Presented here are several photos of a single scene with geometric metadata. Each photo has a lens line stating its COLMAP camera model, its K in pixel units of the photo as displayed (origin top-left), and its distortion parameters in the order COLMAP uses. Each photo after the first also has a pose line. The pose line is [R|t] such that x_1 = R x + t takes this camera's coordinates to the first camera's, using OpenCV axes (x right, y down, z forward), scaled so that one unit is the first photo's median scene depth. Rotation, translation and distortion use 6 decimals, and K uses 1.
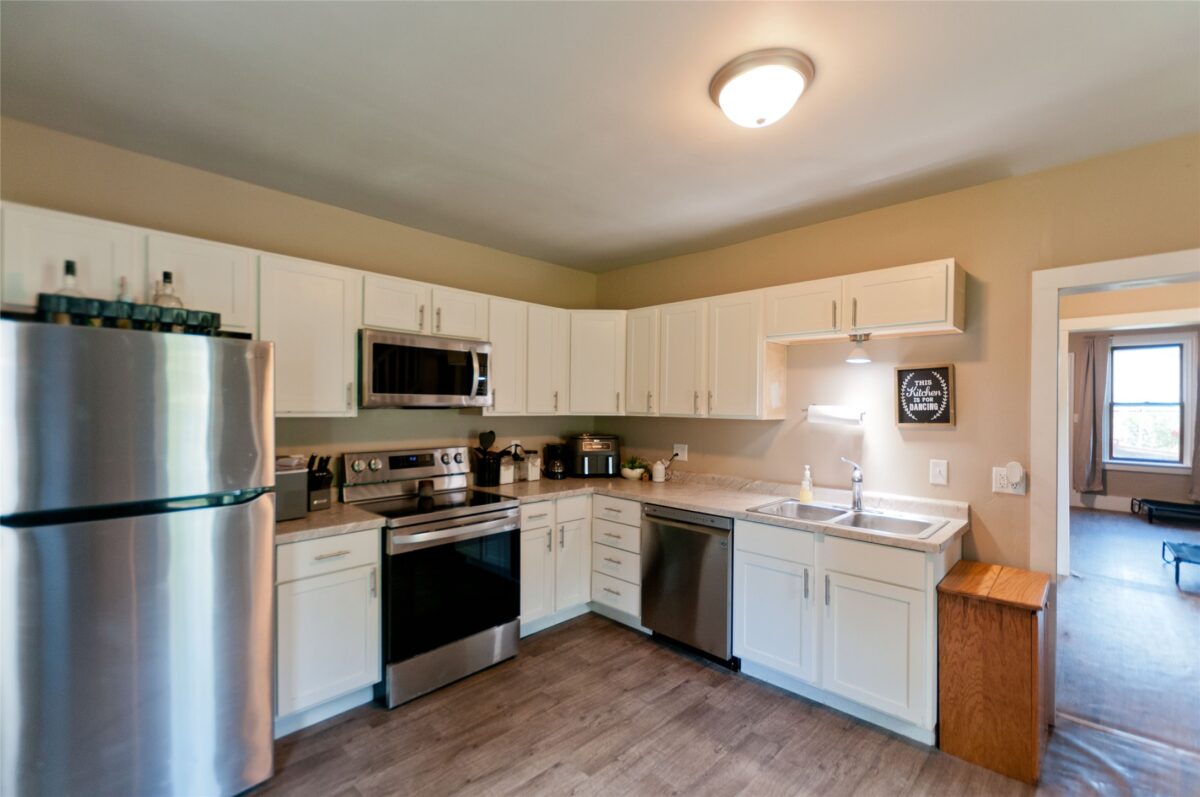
lens RADIAL K [[517.9, 0, 601.1], [0, 517.9, 409.1], [0, 0, 1]] dist [0.012891, -0.000043]
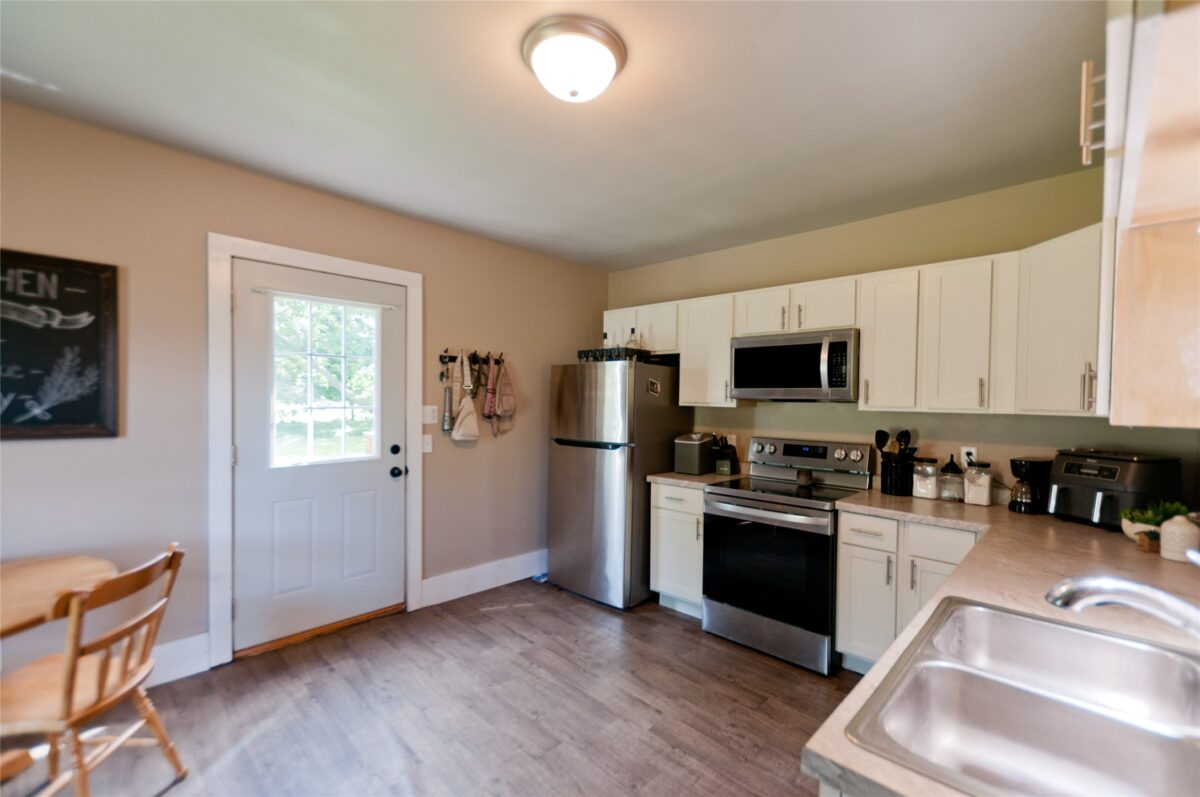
lens RADIAL K [[511.0, 0, 600.5], [0, 511.0, 406.5], [0, 0, 1]] dist [0.001518, -0.000186]
pose [[0.005308, 0.006686, -0.999964, 0.754567], [-0.019886, 0.999781, 0.006580, 0.011307], [0.999788, 0.019850, 0.005440, 0.630205]]
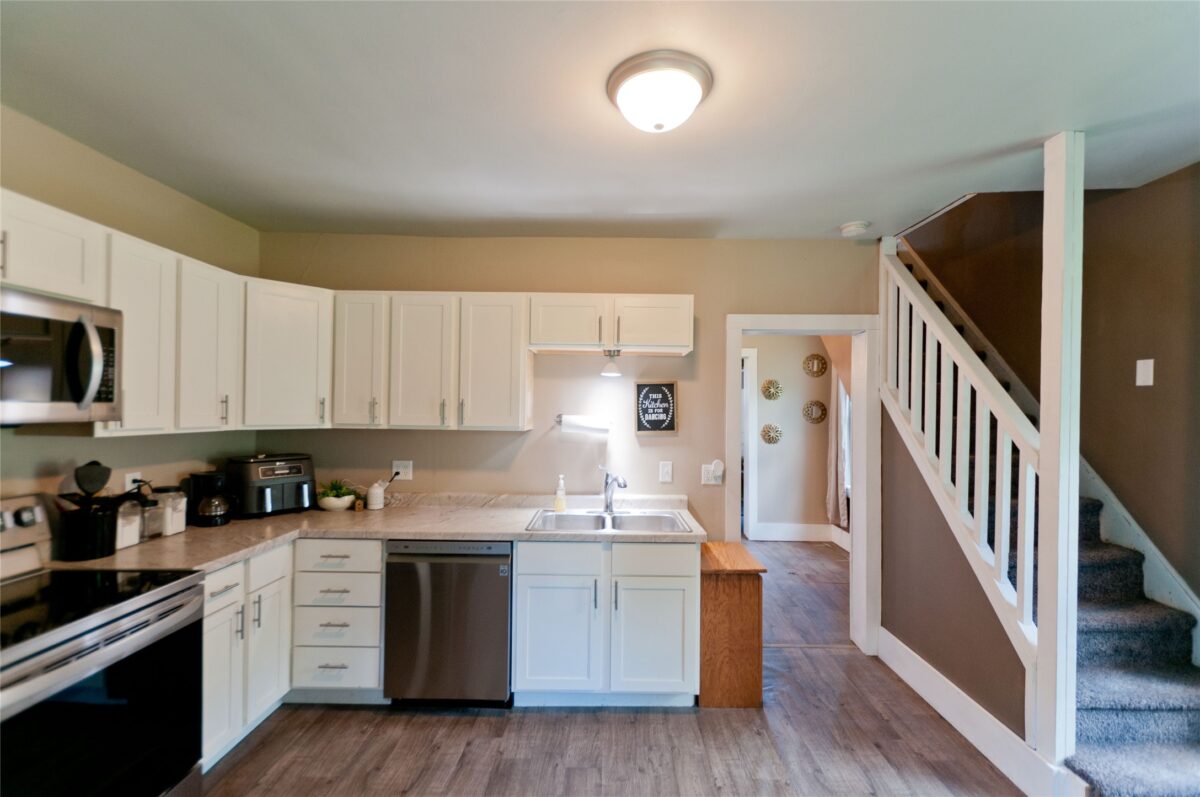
lens RADIAL K [[517.9, 0, 601.1], [0, 517.9, 409.1], [0, 0, 1]] dist [0.012891, -0.000043]
pose [[0.724371, 0.000547, 0.689410, -0.255321], [0.000294, 0.999999, -0.001103, -0.019210], [-0.689410, 0.001002, 0.724370, 0.229176]]
